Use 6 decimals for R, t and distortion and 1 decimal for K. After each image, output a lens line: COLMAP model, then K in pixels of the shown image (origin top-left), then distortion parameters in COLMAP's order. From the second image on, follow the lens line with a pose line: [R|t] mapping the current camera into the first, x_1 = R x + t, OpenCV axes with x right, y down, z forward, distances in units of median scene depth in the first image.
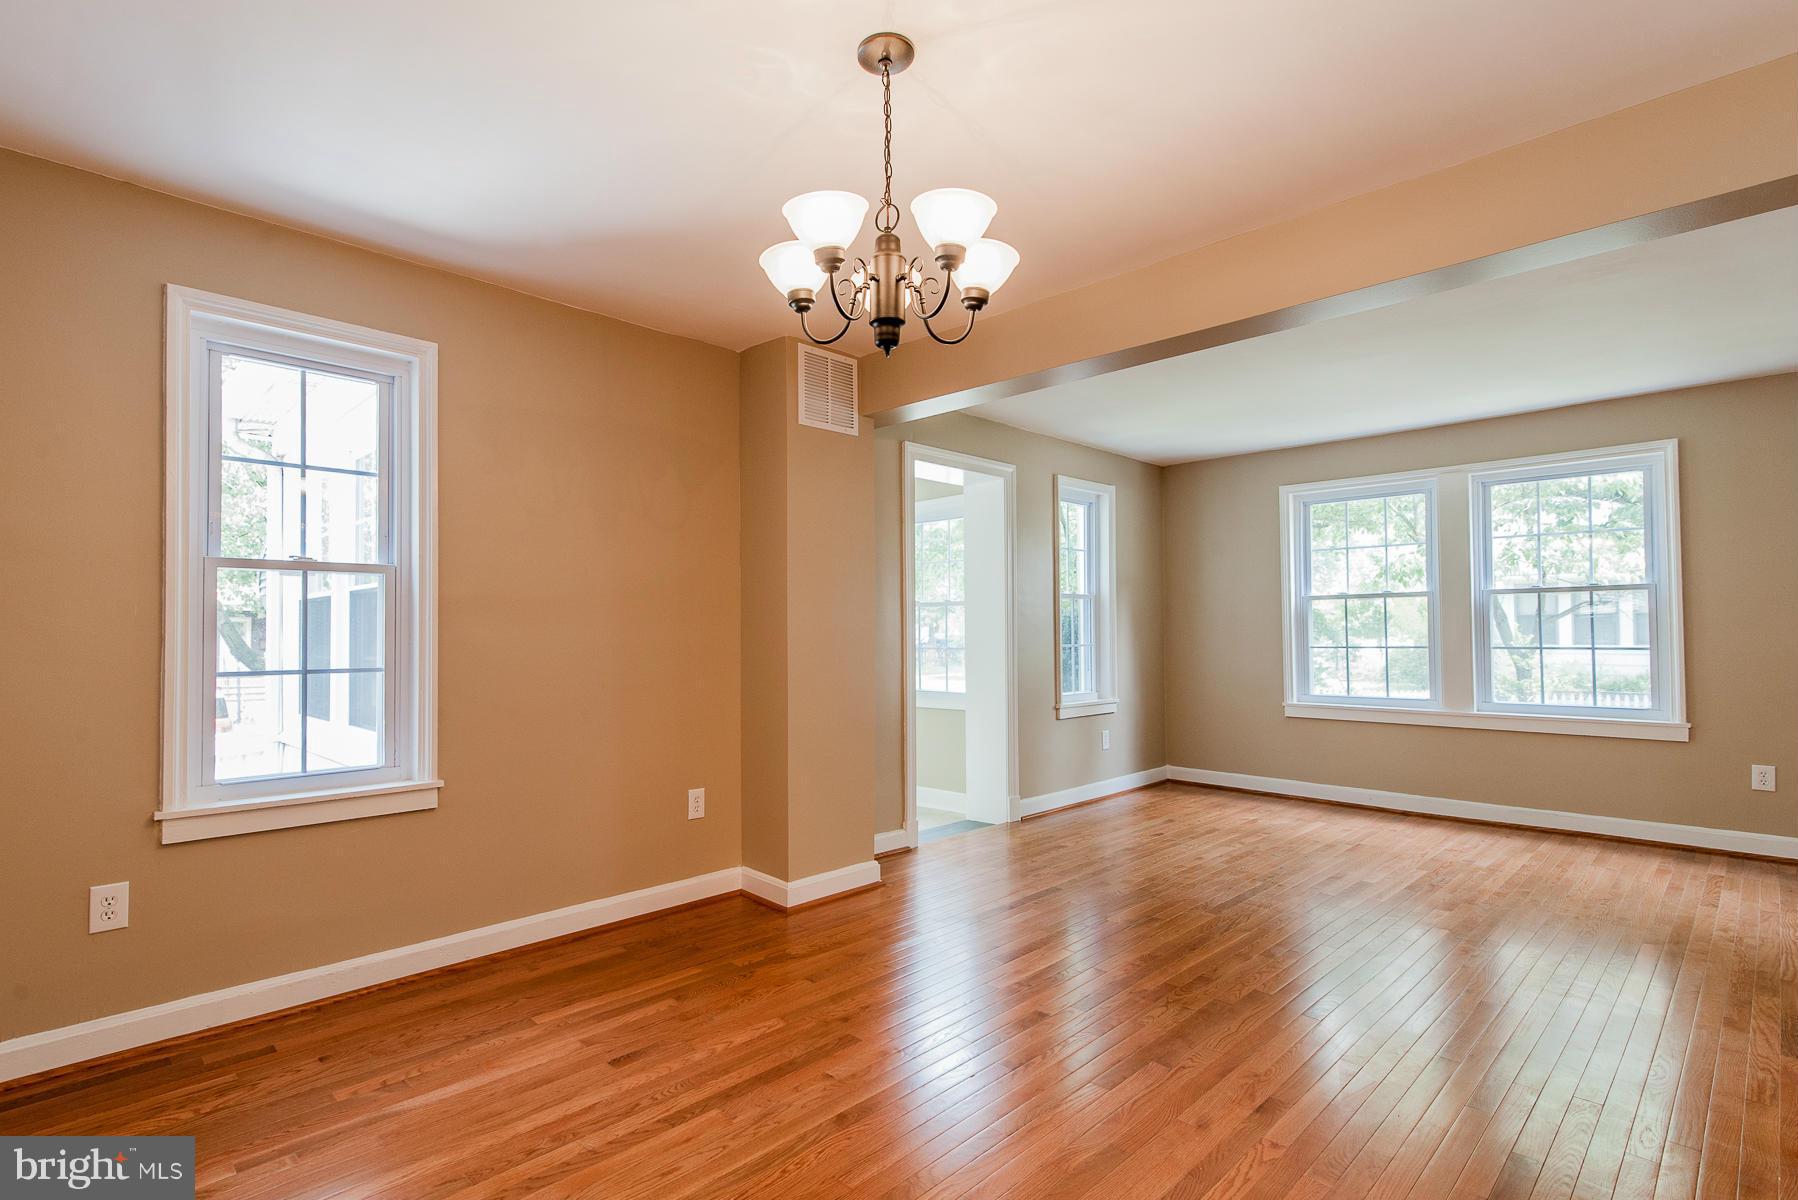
lens RADIAL K [[867.3, 0, 855.1], [0, 867.3, 610.8], [0, 0, 1]] dist [0.010237, 0.000463]
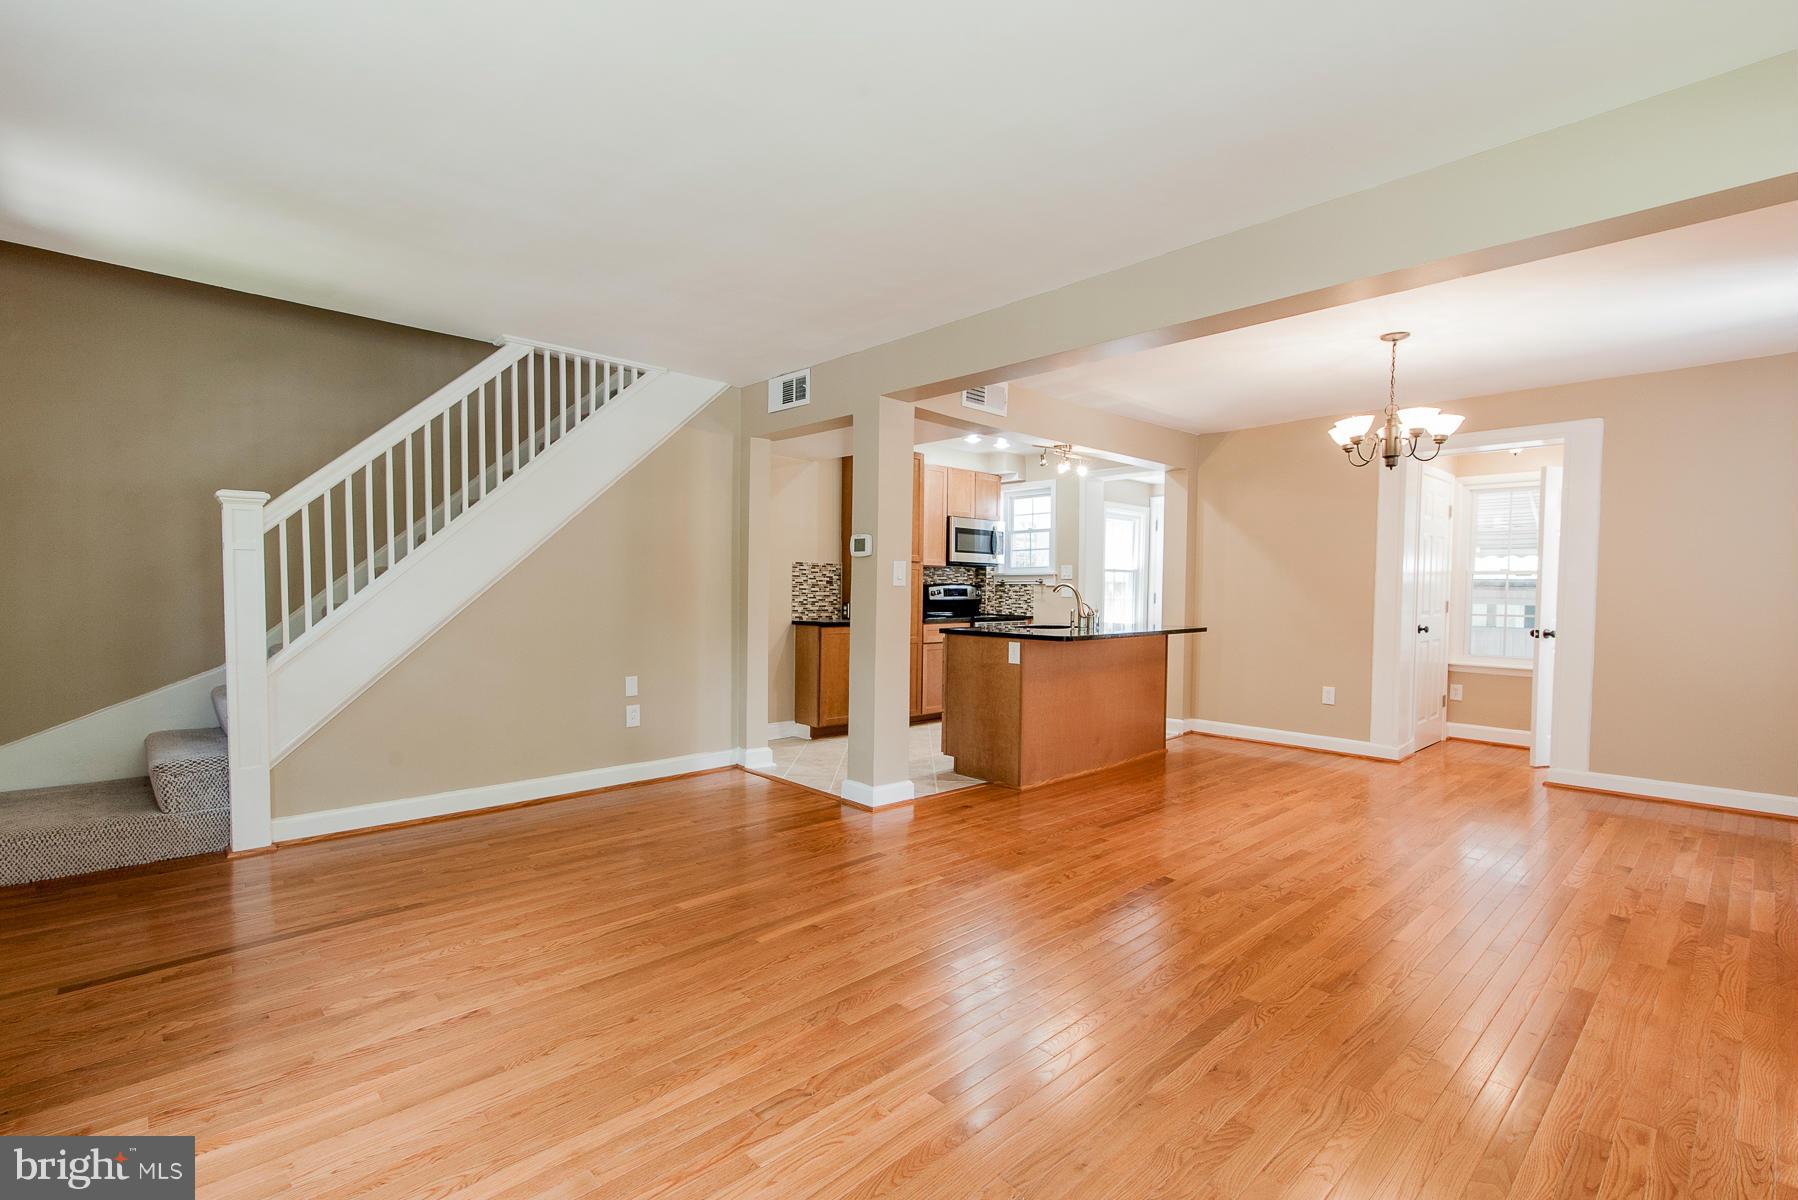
lens RADIAL K [[808.5, 0, 894.2], [0, 808.5, 614.2], [0, 0, 1]] dist [0.013334, -0.000156]
pose [[-0.999943, -0.004418, 0.009761, 0.657172], [-0.004314, 0.999934, 0.010626, 0.031223], [-0.009808, 0.010583, -0.999896, 1.577076]]
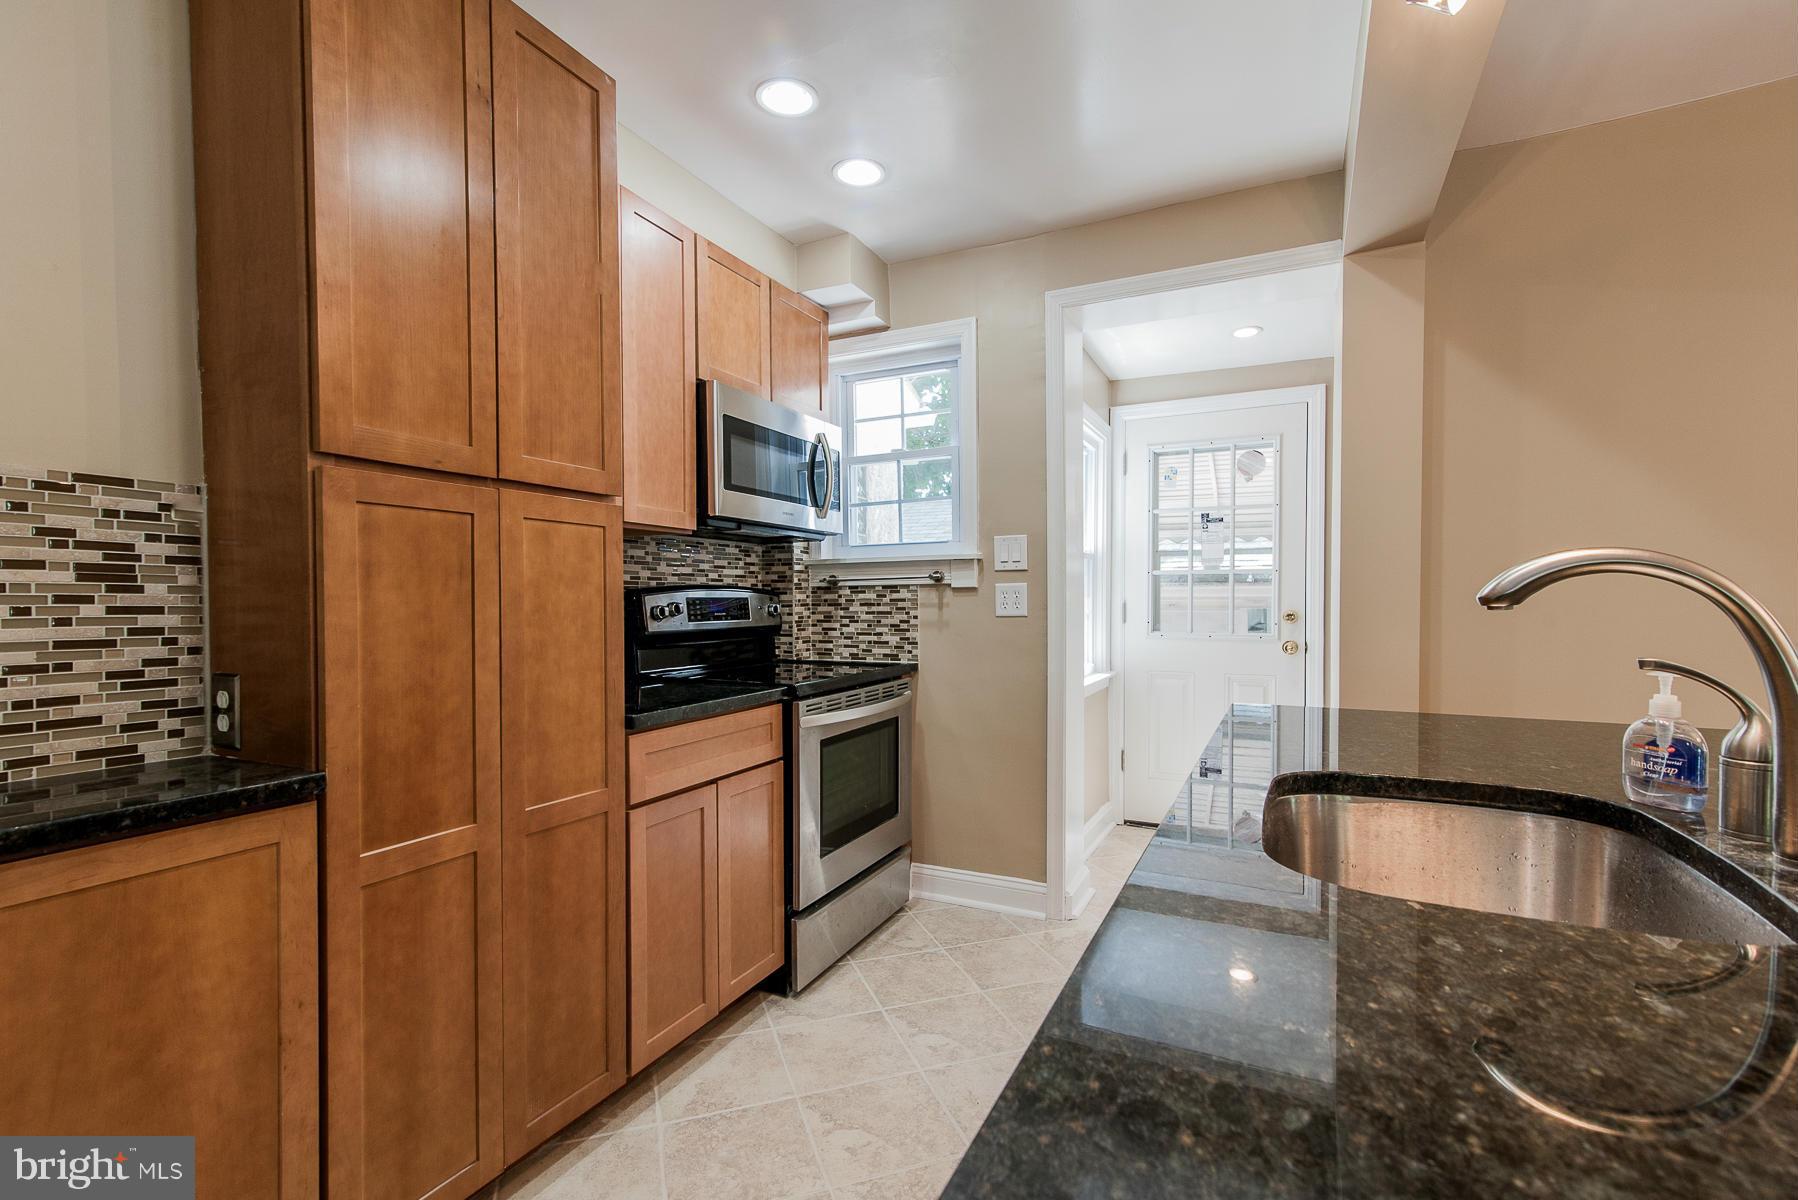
lens RADIAL K [[808.5, 0, 895.7], [0, 808.5, 613.7], [0, 0, 1]] dist [0.013334, -0.000156]
pose [[-0.941228, 0.016110, -0.337388, 0.621280], [0.017174, 0.999853, -0.000169, 0.003949], [0.337336, -0.005954, -0.941366, 0.266305]]
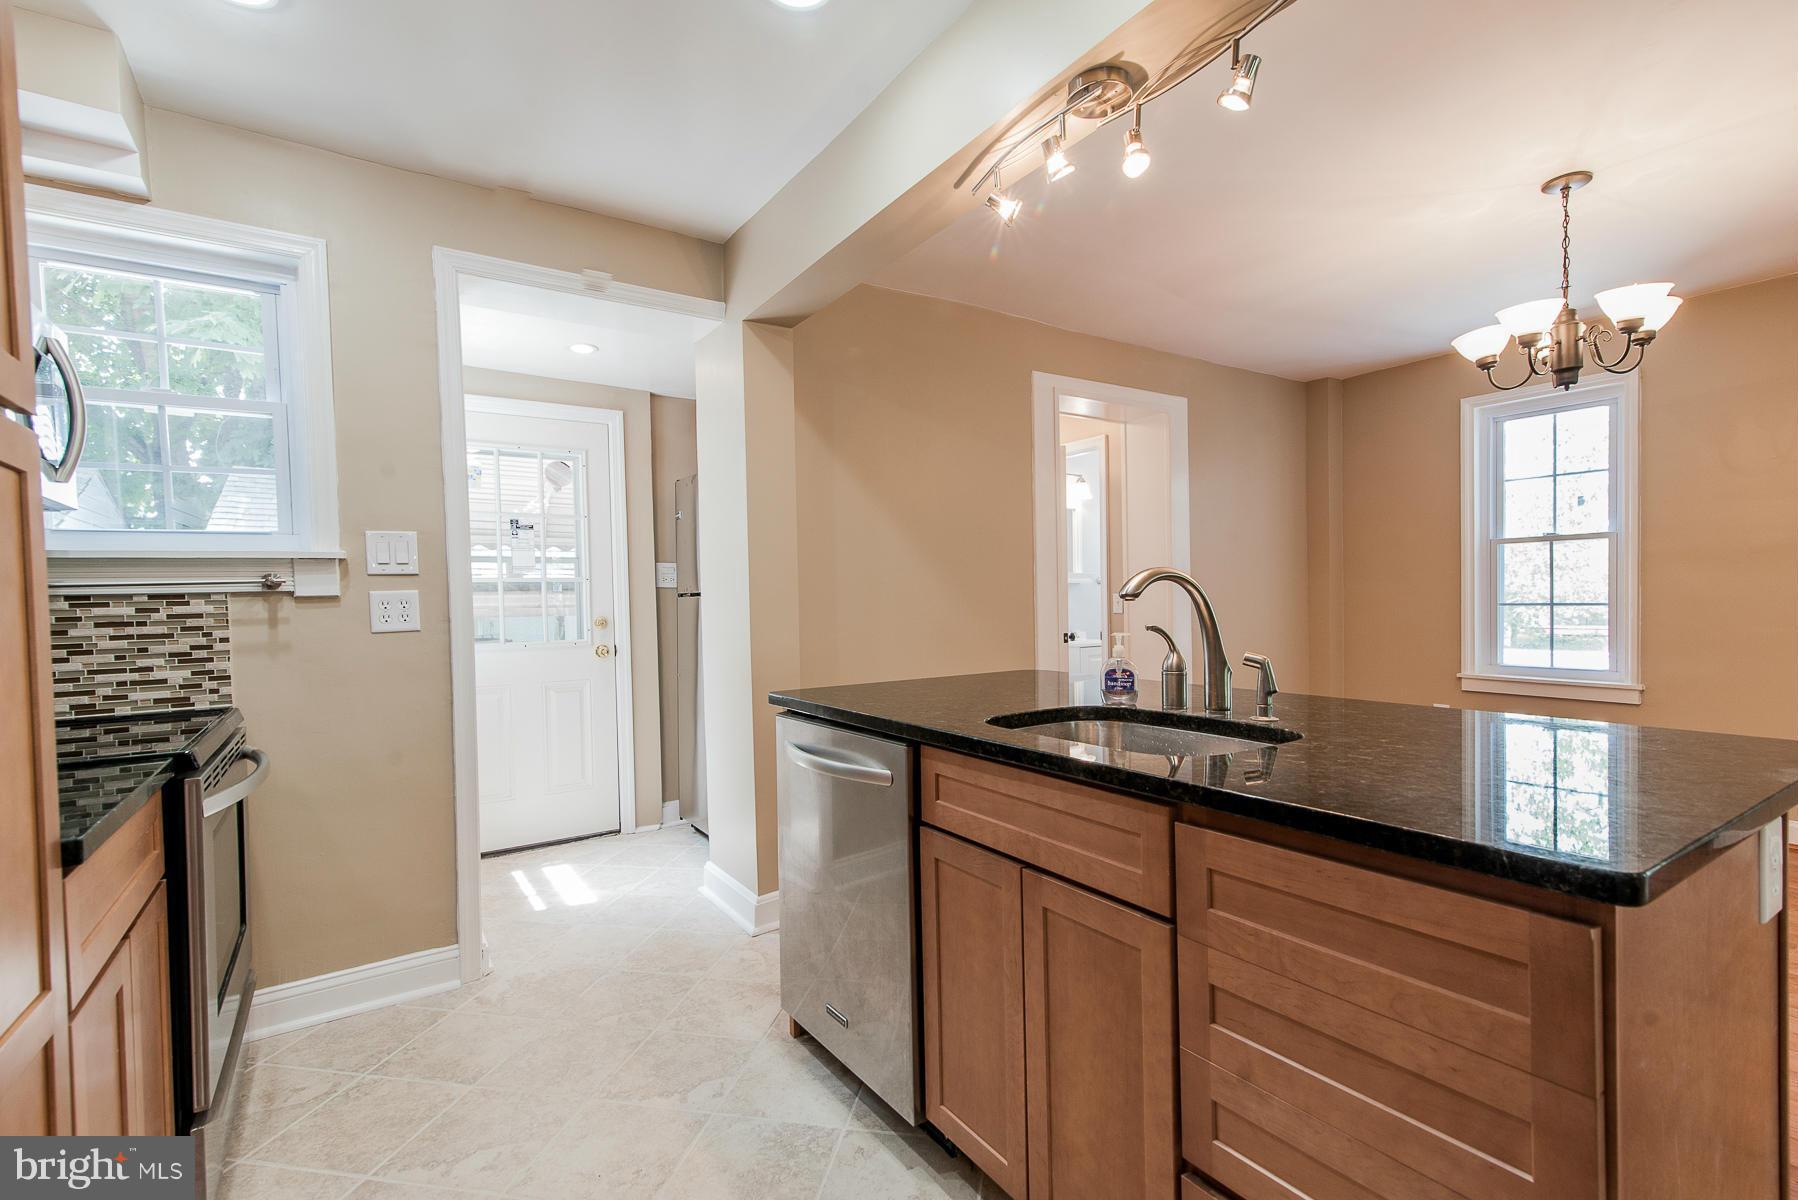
lens RADIAL K [[808.5, 0, 899.0], [0, 808.5, 615.4], [0, 0, 1]] dist [0.013334, -0.000156]
pose [[-0.180248, 0.031827, -0.983106, 0.805202], [0.046296, 0.998643, 0.023842, -0.001271], [0.982531, -0.041217, -0.181477, 0.065269]]
